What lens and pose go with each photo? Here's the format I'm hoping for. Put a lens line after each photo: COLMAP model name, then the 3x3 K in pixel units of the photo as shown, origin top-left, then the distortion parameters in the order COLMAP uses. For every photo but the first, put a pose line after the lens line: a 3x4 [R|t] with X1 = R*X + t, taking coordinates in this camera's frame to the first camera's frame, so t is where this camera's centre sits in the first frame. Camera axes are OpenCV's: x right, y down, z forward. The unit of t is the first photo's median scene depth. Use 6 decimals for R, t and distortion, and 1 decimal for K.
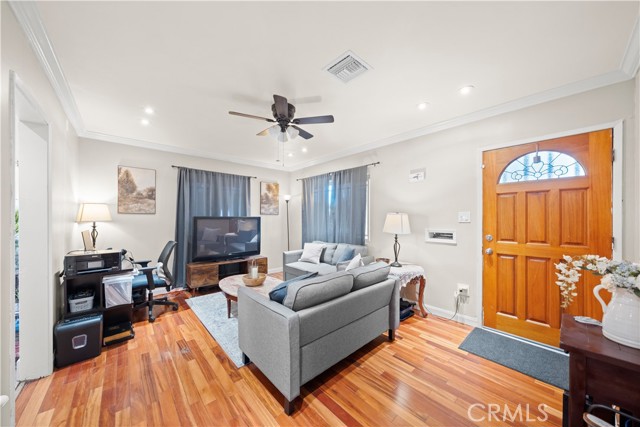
lens RADIAL K [[222.9, 0, 318.8], [0, 222.9, 216.8], [0, 0, 1]] dist [-0.000658, -0.000038]
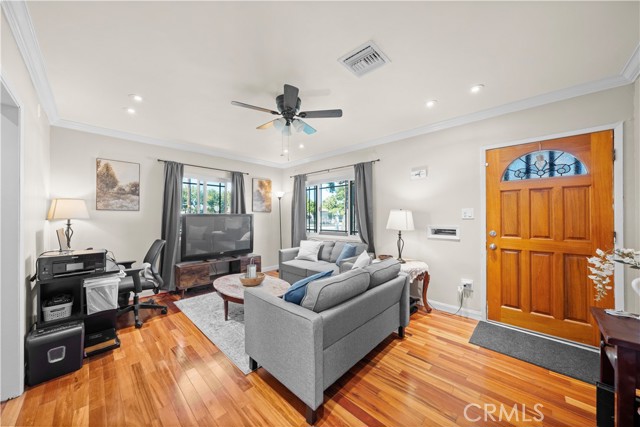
lens RADIAL K [[219.3, 0, 320.0], [0, 219.3, 213.5], [0, 0, 1]] dist [-0.000319, 0.000093]
pose [[0.996725, 0.000909, 0.080857, -0.115423], [-0.000428, 0.999982, -0.005968, 0.007754], [-0.080861, 0.005913, 0.996708, 0.051435]]
